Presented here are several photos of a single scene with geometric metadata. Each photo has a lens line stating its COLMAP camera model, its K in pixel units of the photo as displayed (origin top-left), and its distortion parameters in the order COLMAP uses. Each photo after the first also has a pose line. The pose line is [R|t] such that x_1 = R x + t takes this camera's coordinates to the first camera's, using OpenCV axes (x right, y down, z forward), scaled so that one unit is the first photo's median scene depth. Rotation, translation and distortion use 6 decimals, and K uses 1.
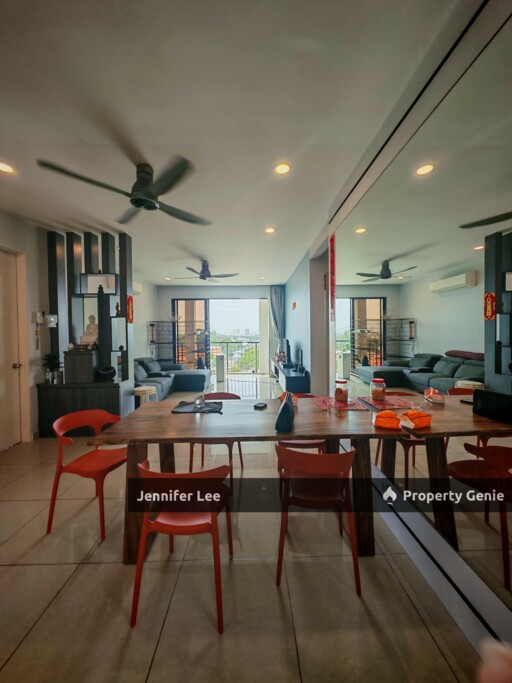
lens RADIAL K [[256.5, 0, 255.2], [0, 256.5, 341.5], [0, 0, 1]] dist [0.007922, -0.000400]
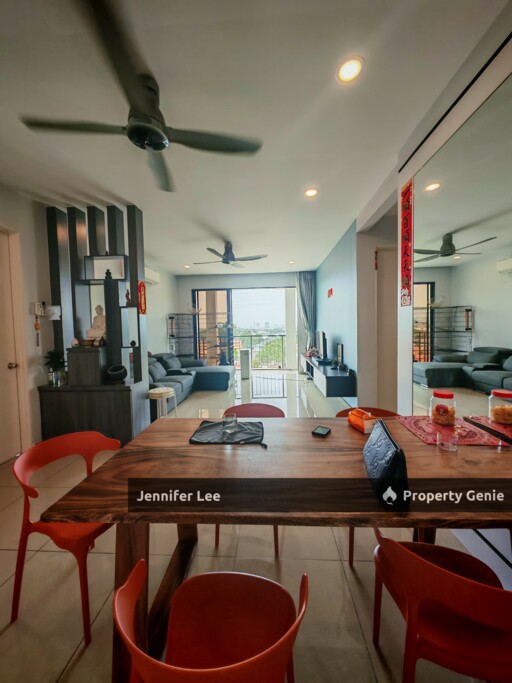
lens RADIAL K [[256.5, 0, 255.9], [0, 256.5, 341.3], [0, 0, 1]] dist [0.007922, -0.000400]
pose [[0.997075, -0.006920, -0.076119, -0.040139], [0.008869, 0.999641, 0.025298, -0.000388], [0.075916, -0.025899, 0.996778, 0.141755]]
